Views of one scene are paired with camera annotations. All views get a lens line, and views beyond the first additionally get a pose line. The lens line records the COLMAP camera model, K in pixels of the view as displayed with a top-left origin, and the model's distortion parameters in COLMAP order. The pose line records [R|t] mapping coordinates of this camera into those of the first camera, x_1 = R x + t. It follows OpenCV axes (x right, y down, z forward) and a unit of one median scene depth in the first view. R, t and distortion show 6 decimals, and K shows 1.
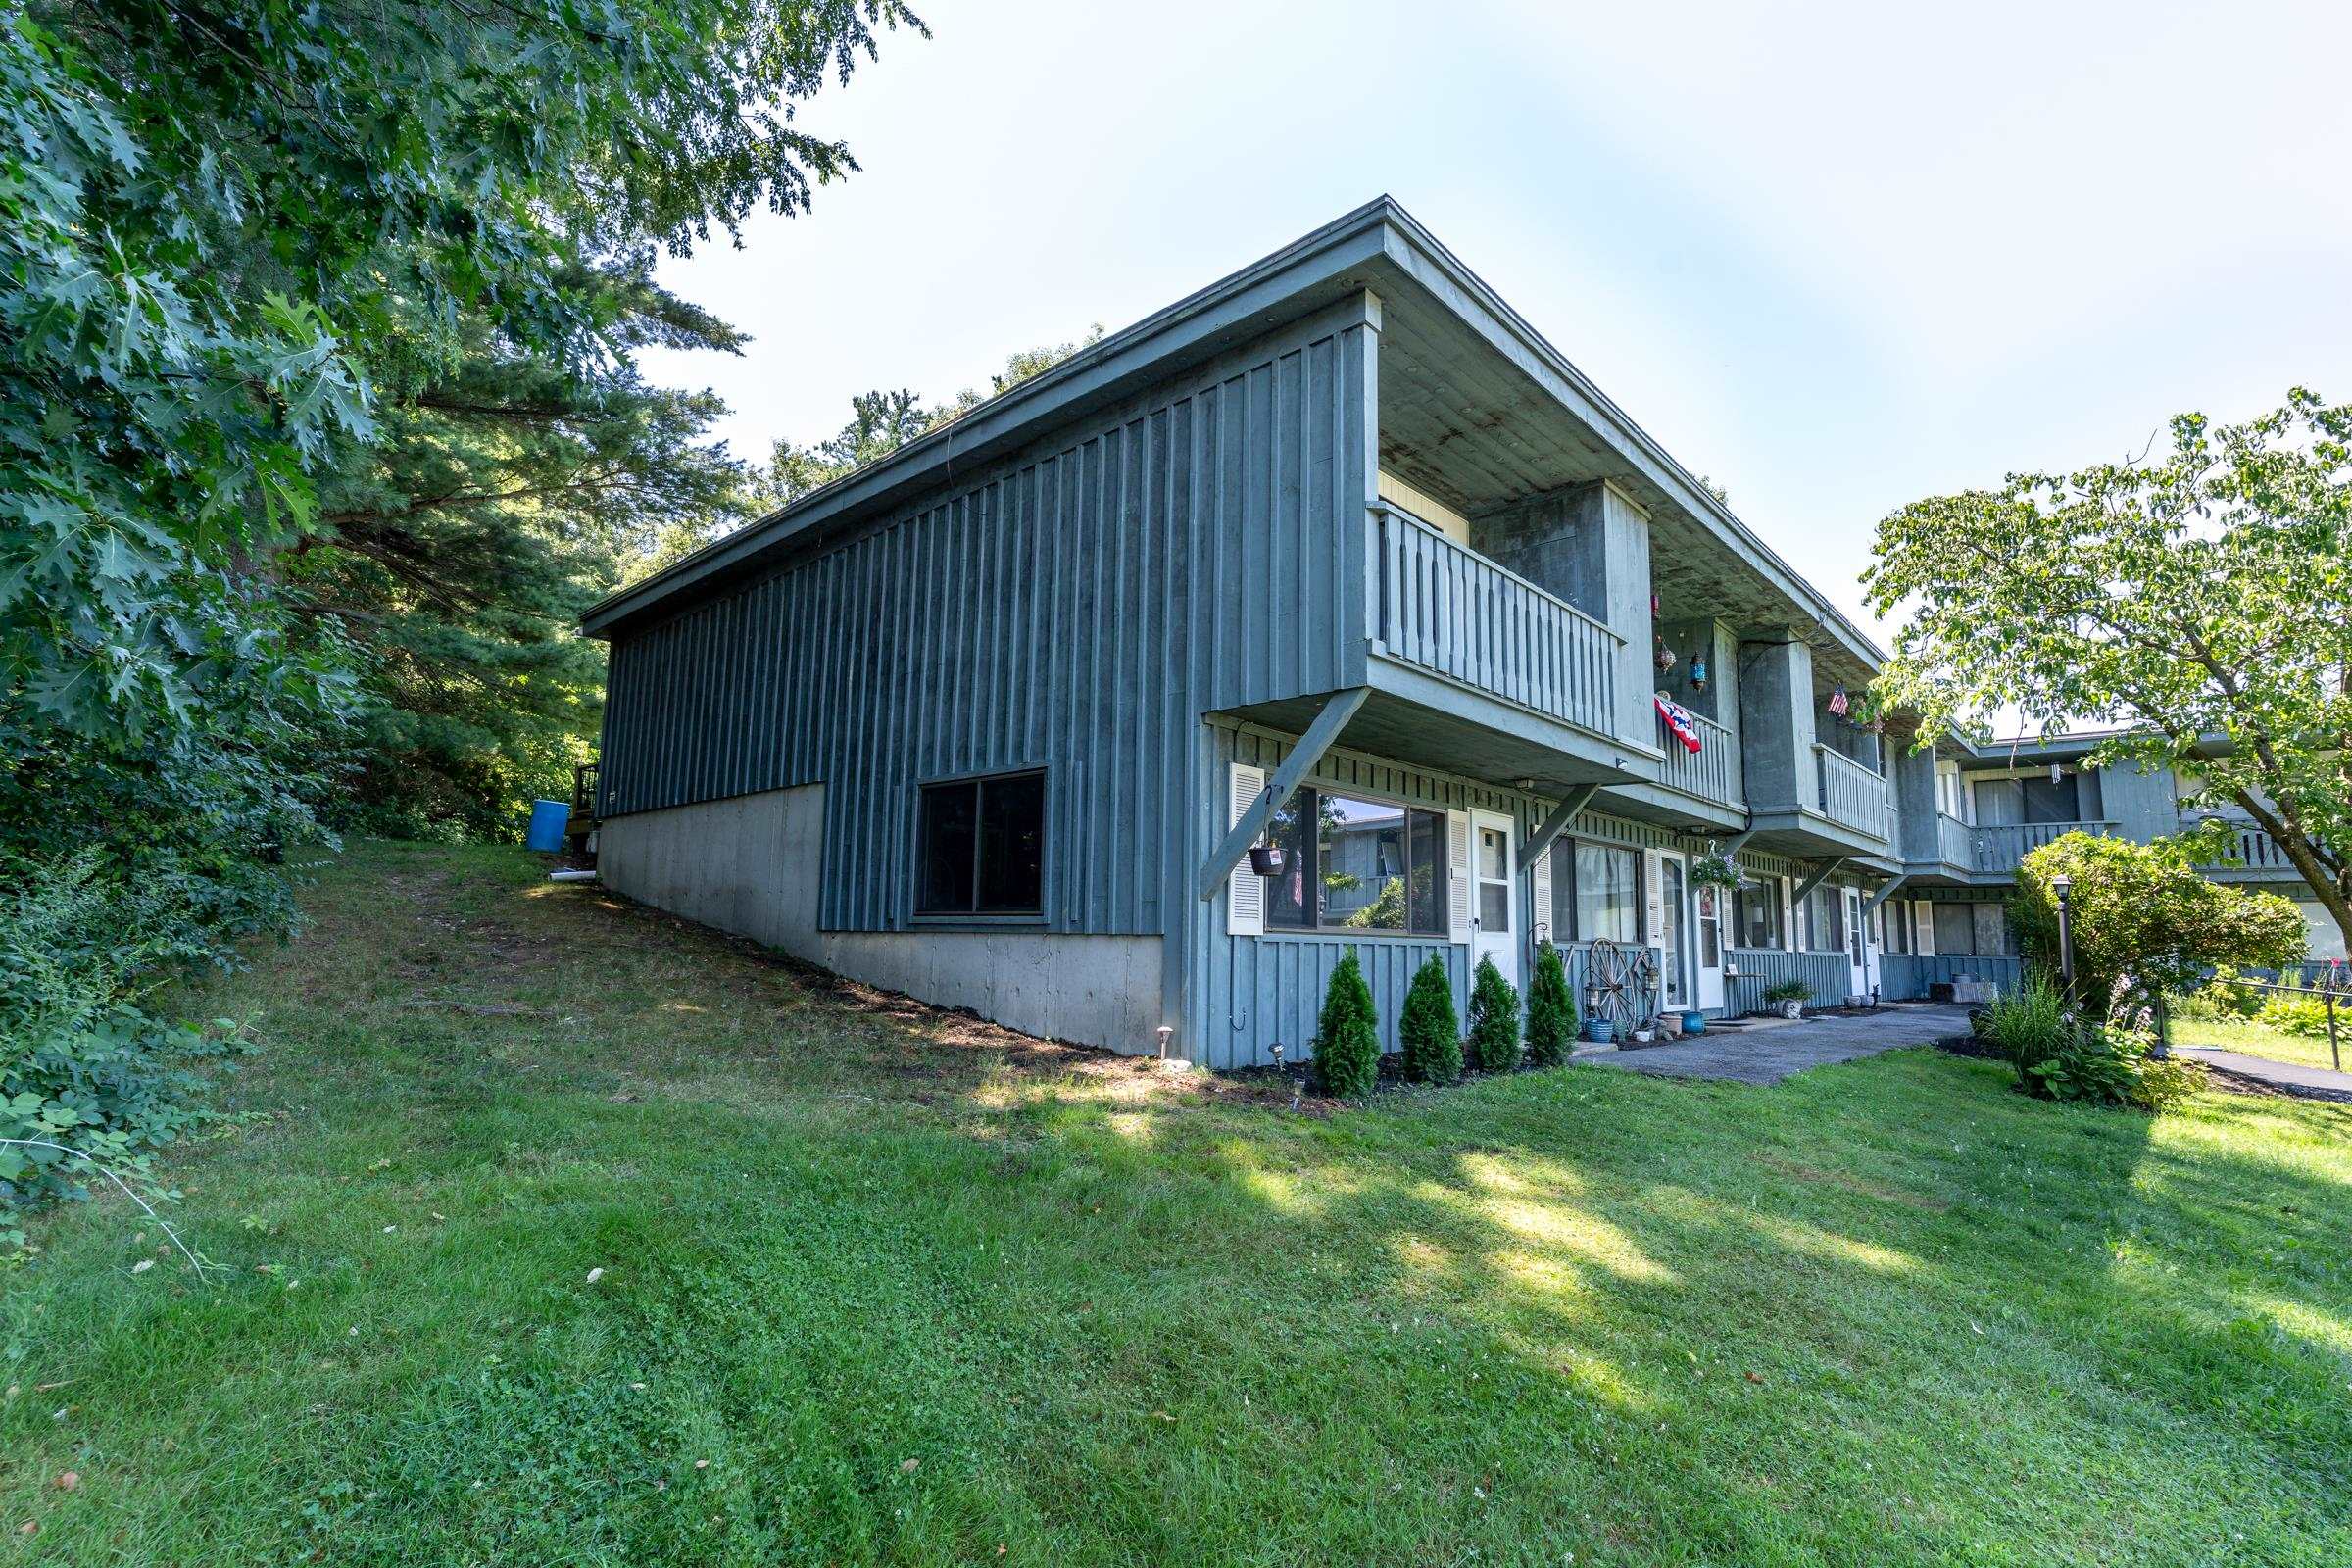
lens RADIAL K [[1127.9, 0, 1183.9], [0, 1127.9, 784.5], [0, 0, 1]] dist [-0.002201, -0.000257]
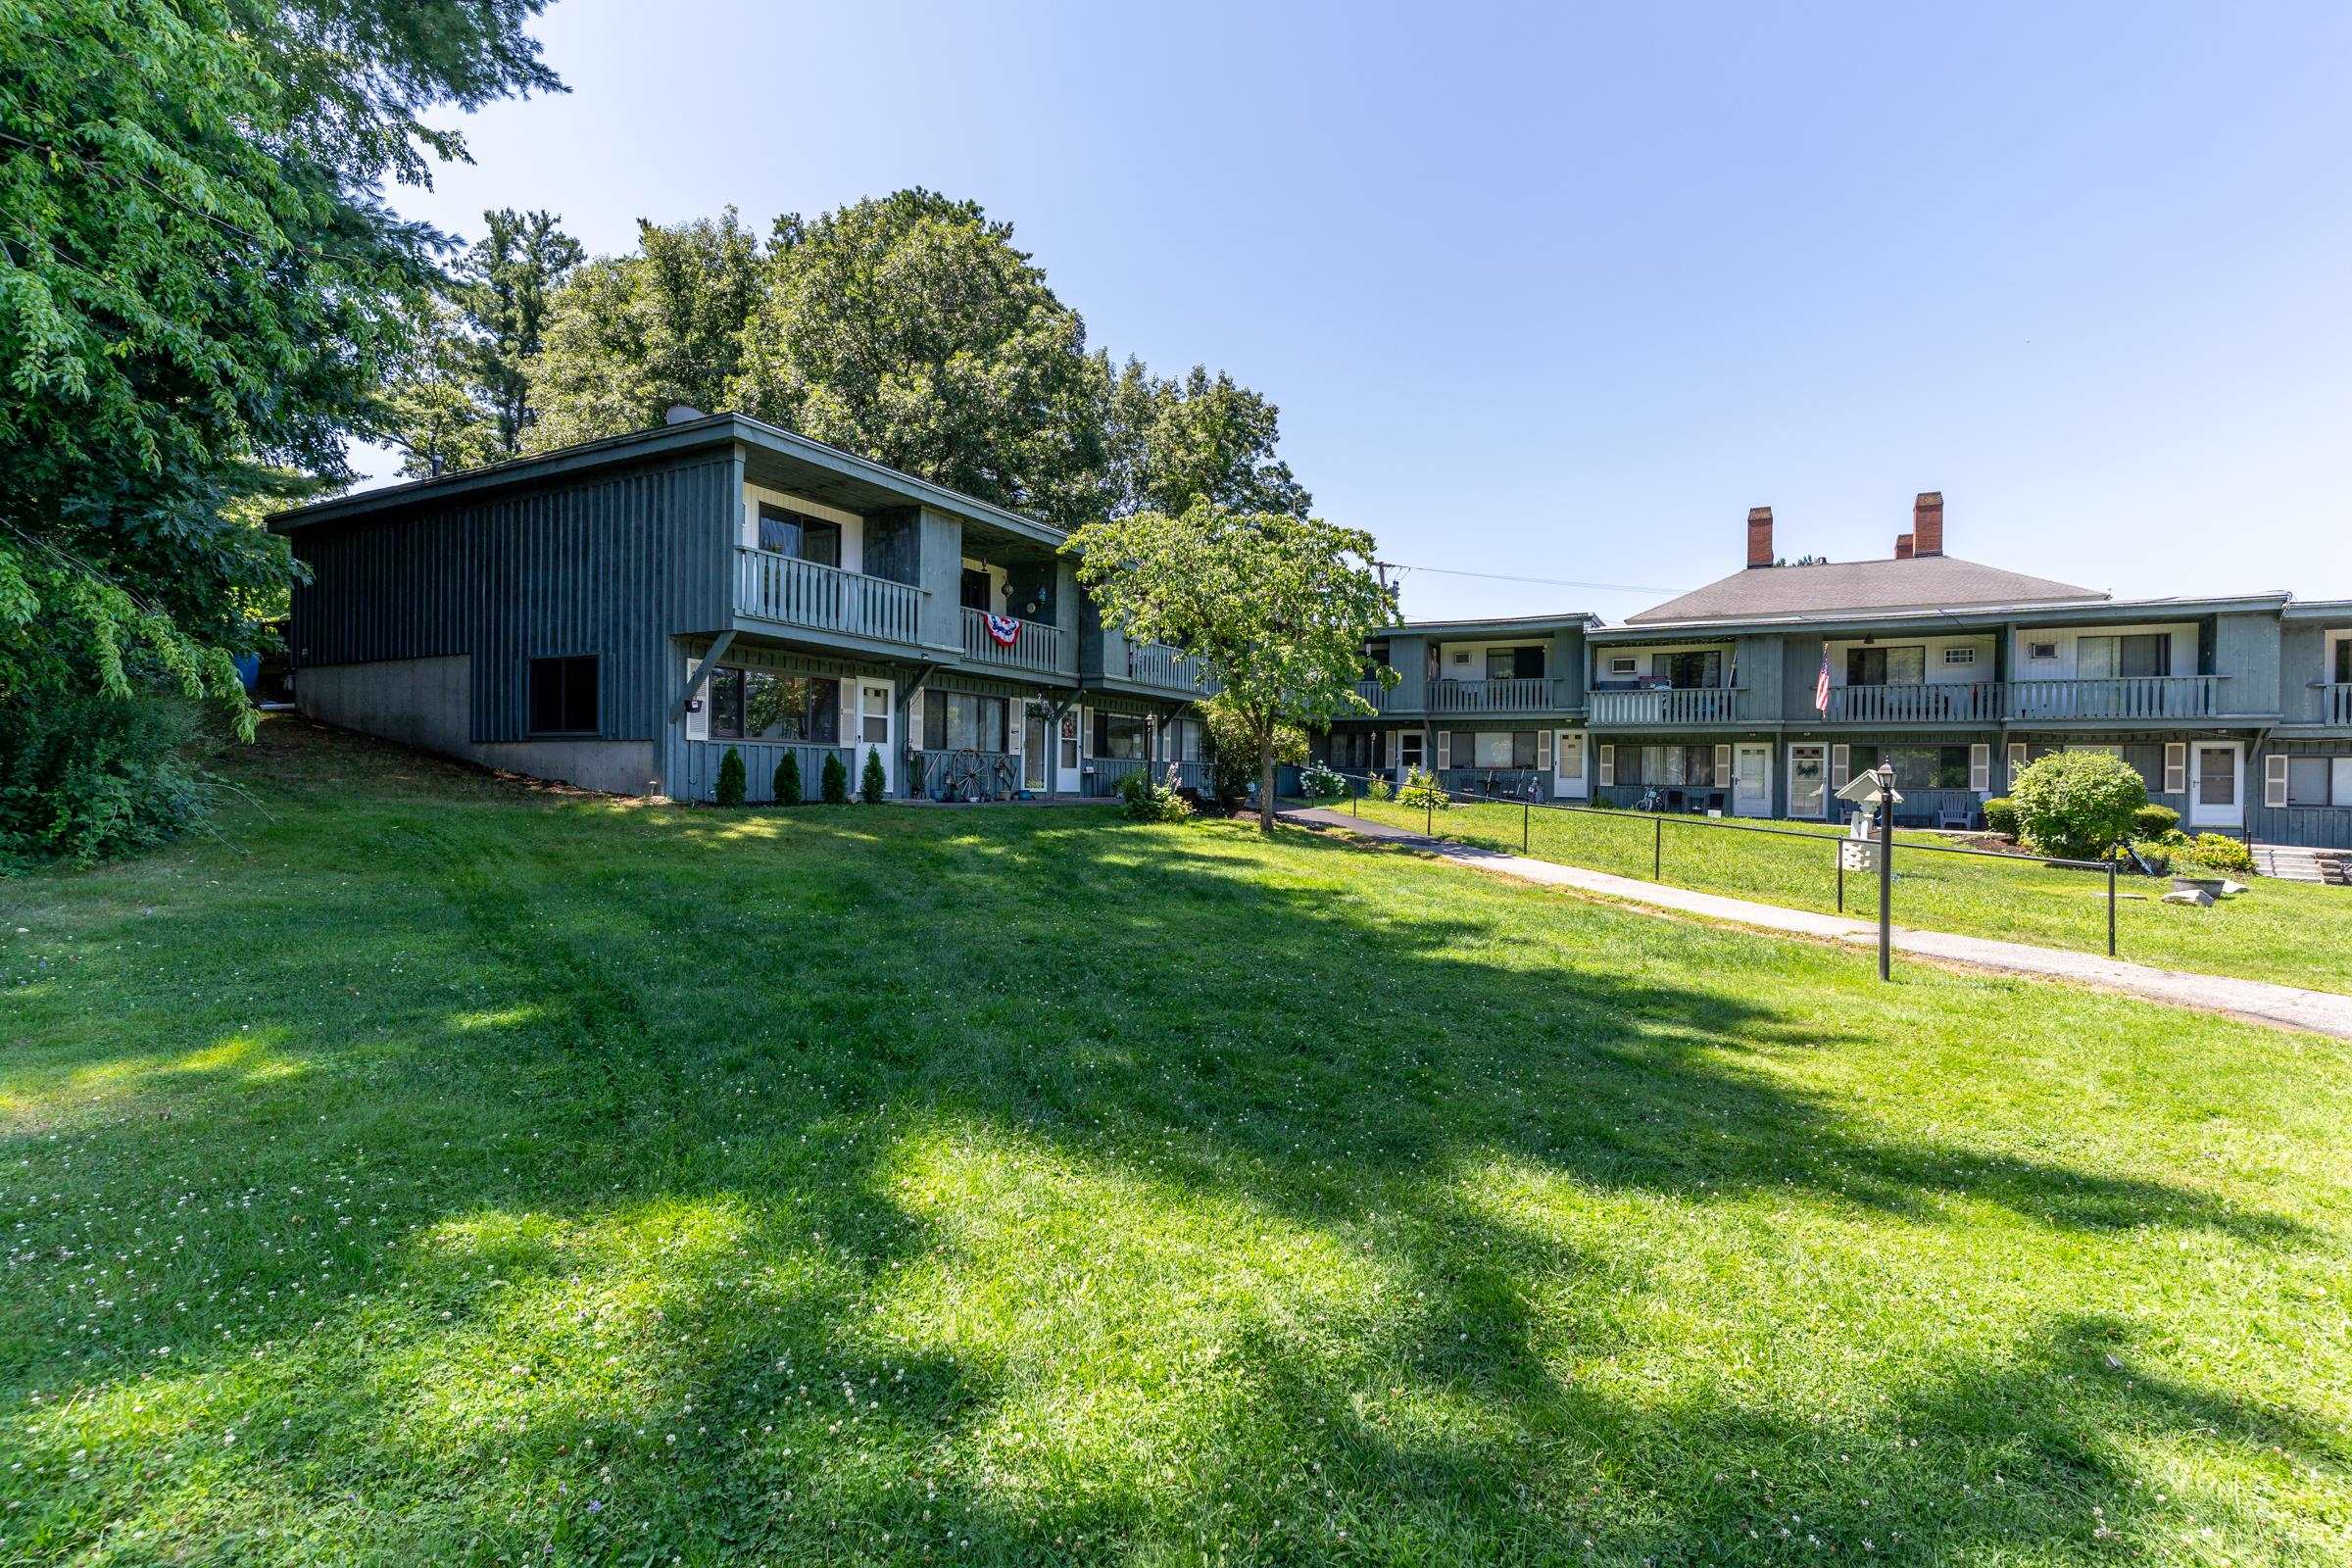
lens RADIAL K [[1127.9, 0, 1183.9], [0, 1127.9, 784.5], [0, 0, 1]] dist [-0.002201, -0.000257]
pose [[0.969403, -0.005848, 0.245404, 0.325860], [-0.029956, 0.989426, 0.141910, -0.086492], [-0.243639, -0.144920, 0.958978, -0.977477]]
